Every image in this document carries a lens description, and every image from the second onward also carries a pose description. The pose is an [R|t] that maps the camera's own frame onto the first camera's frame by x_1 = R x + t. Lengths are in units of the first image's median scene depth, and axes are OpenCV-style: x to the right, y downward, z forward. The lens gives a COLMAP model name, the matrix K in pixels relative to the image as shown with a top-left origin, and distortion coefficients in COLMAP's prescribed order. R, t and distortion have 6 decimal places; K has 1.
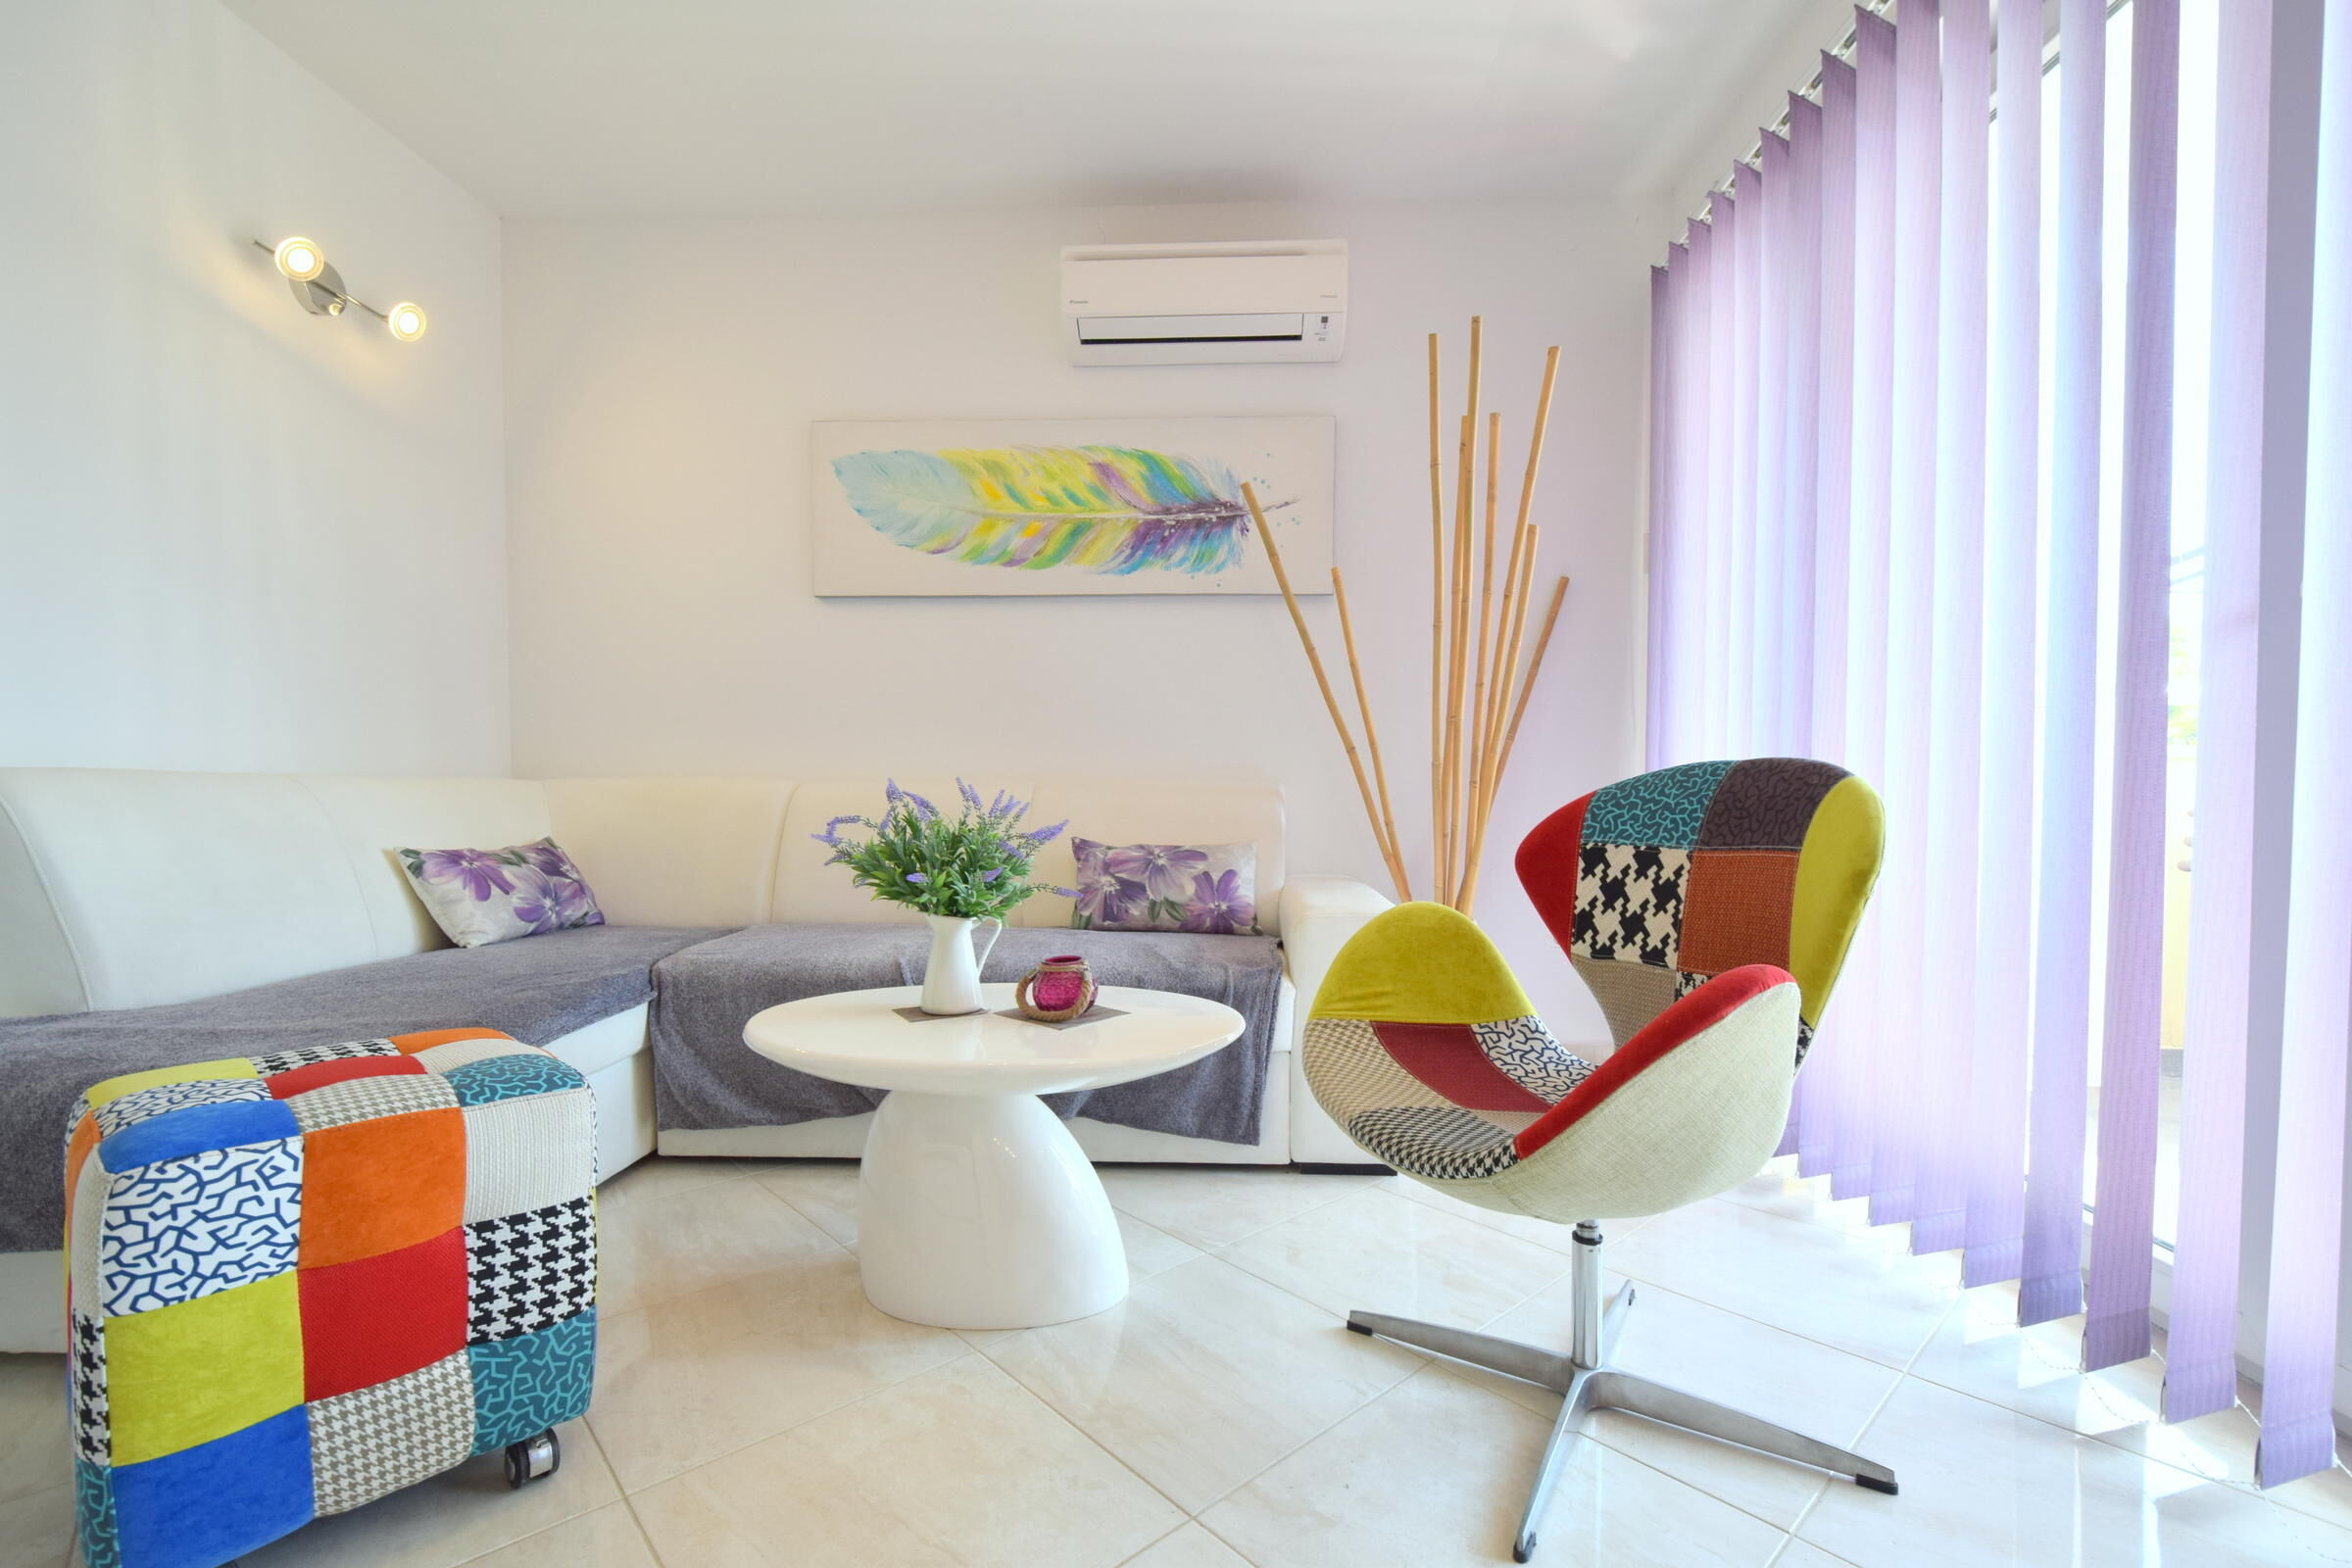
lens RADIAL K [[1020.1, 0, 1186.4], [0, 1020.1, 814.5], [0, 0, 1]] dist [0.004868, -0.005508]
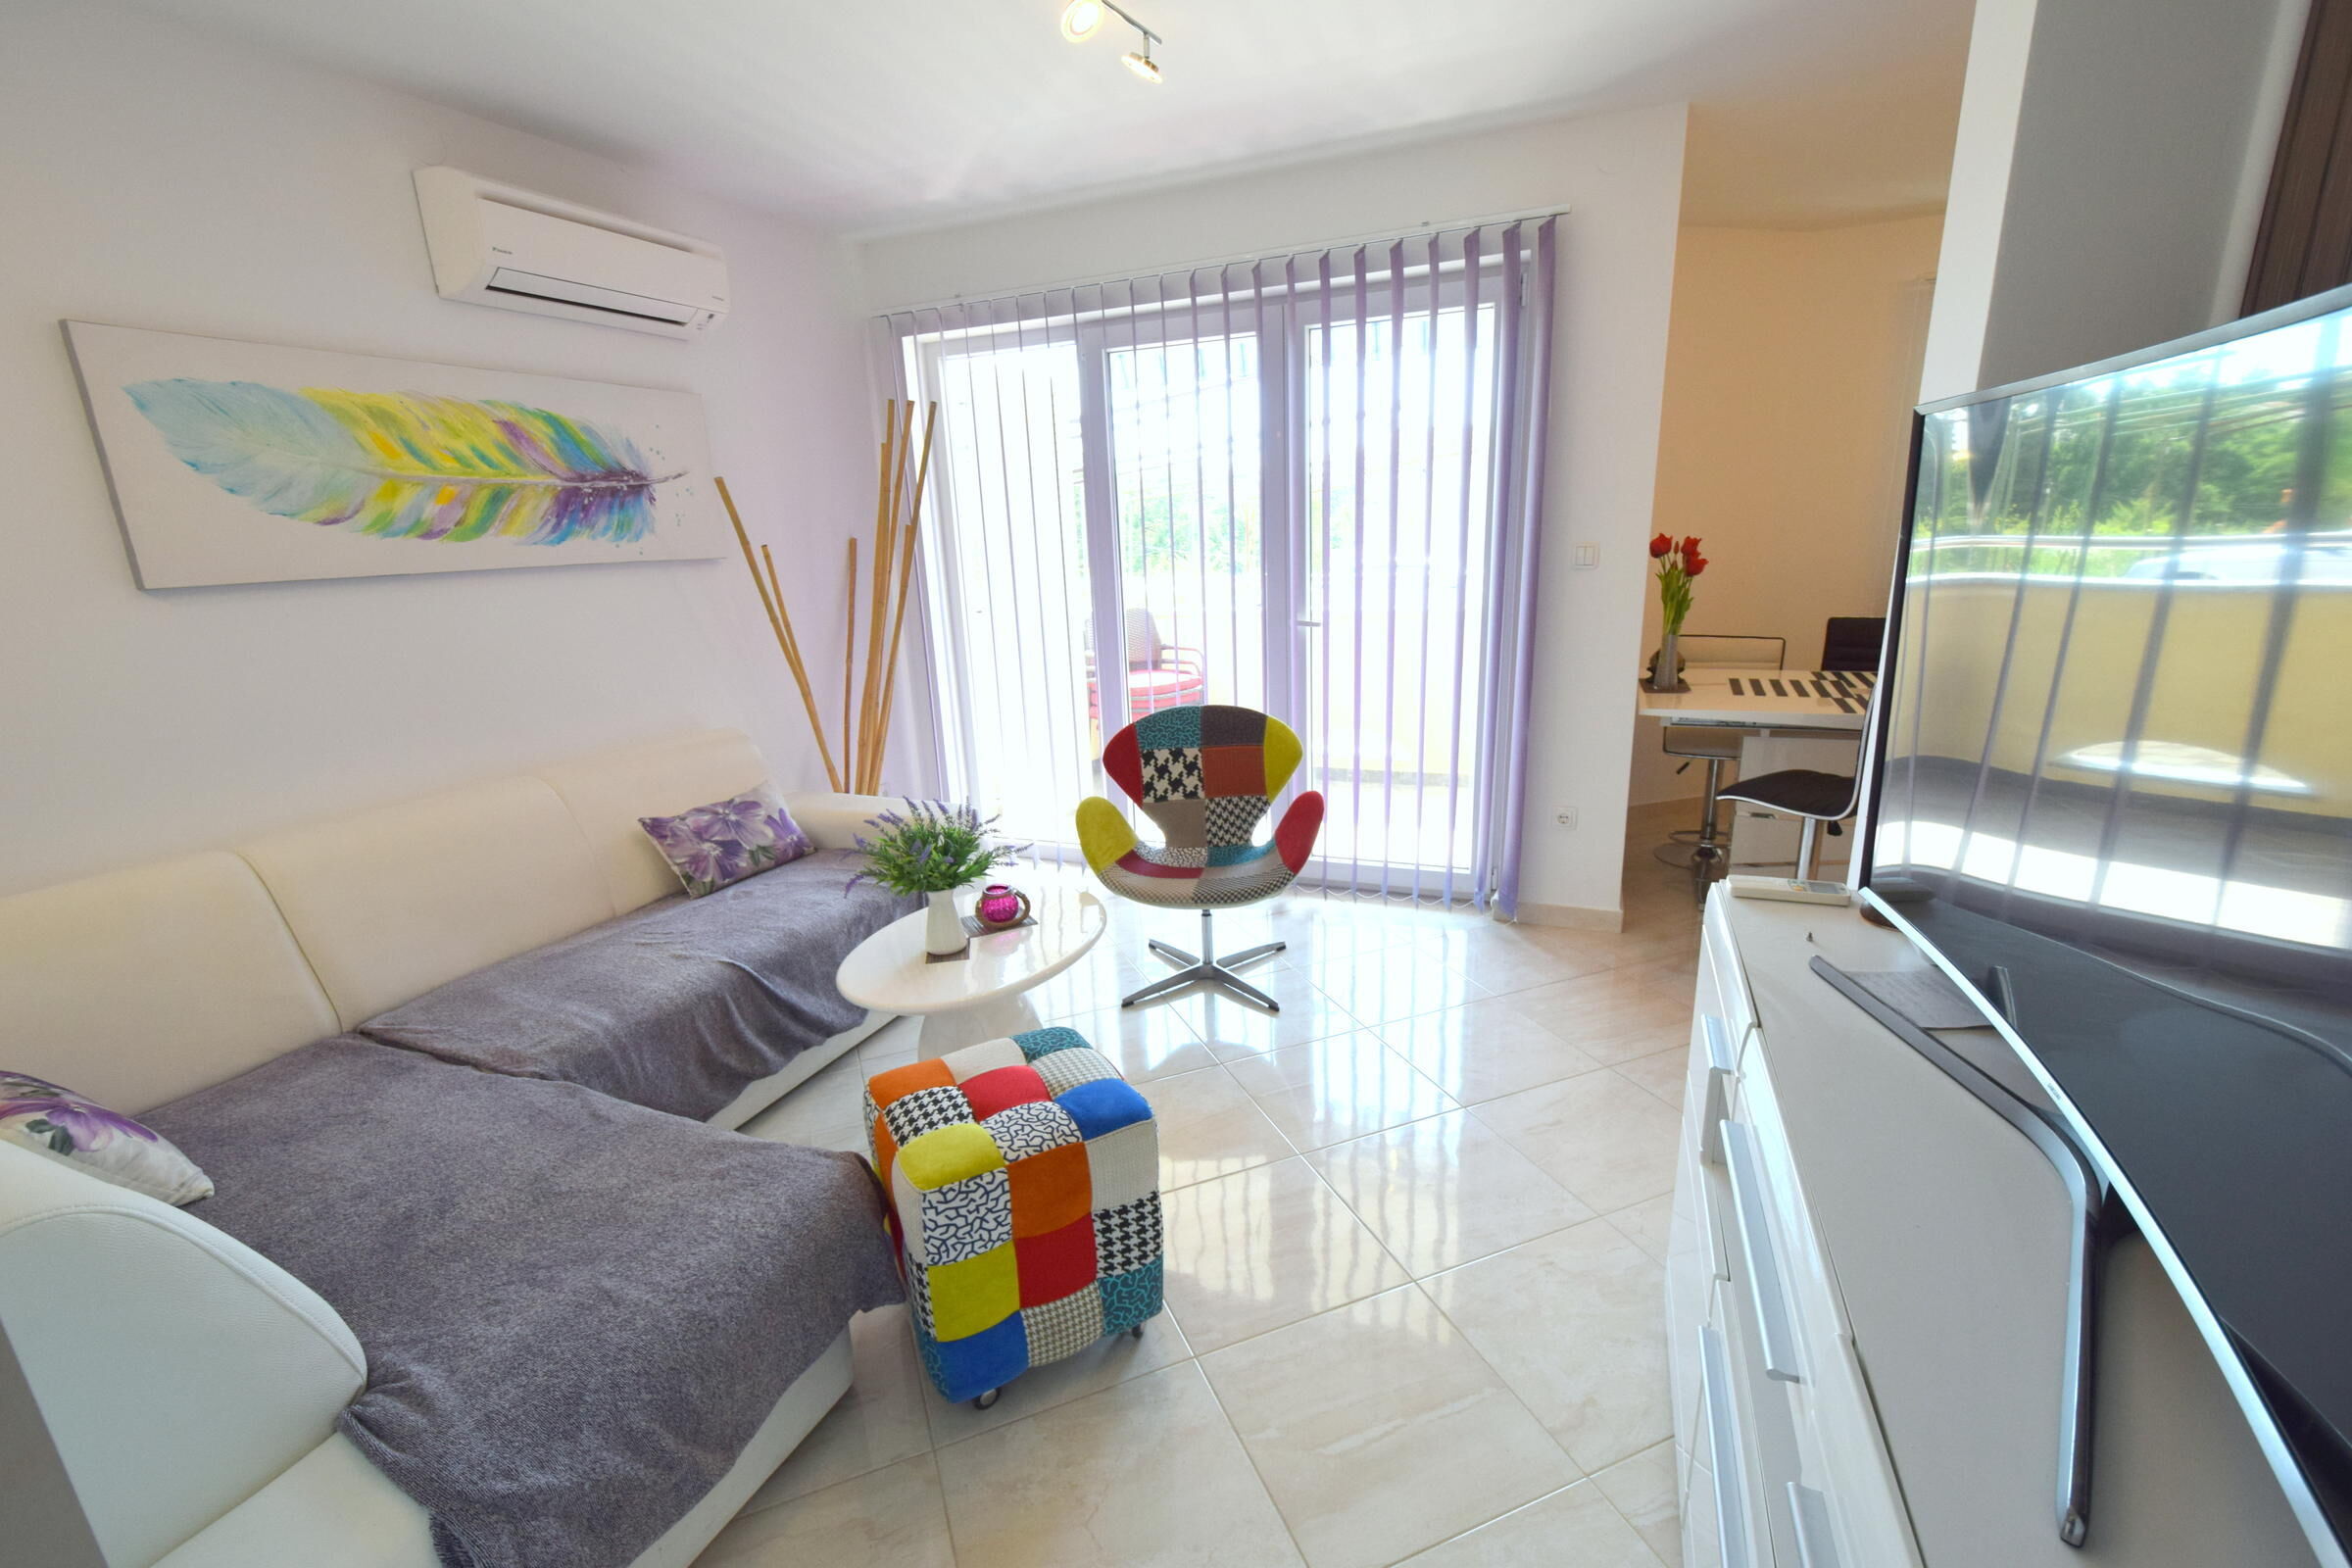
lens RADIAL K [[1020.1, 0, 1189.3], [0, 1020.1, 804.1], [0, 0, 1]] dist [0.004868, -0.005508]
pose [[0.346171, -0.262228, 0.900779, -1.015537], [0.059057, 0.964329, 0.258033, -0.272750], [-0.936311, -0.036126, 0.349309, 0.112904]]
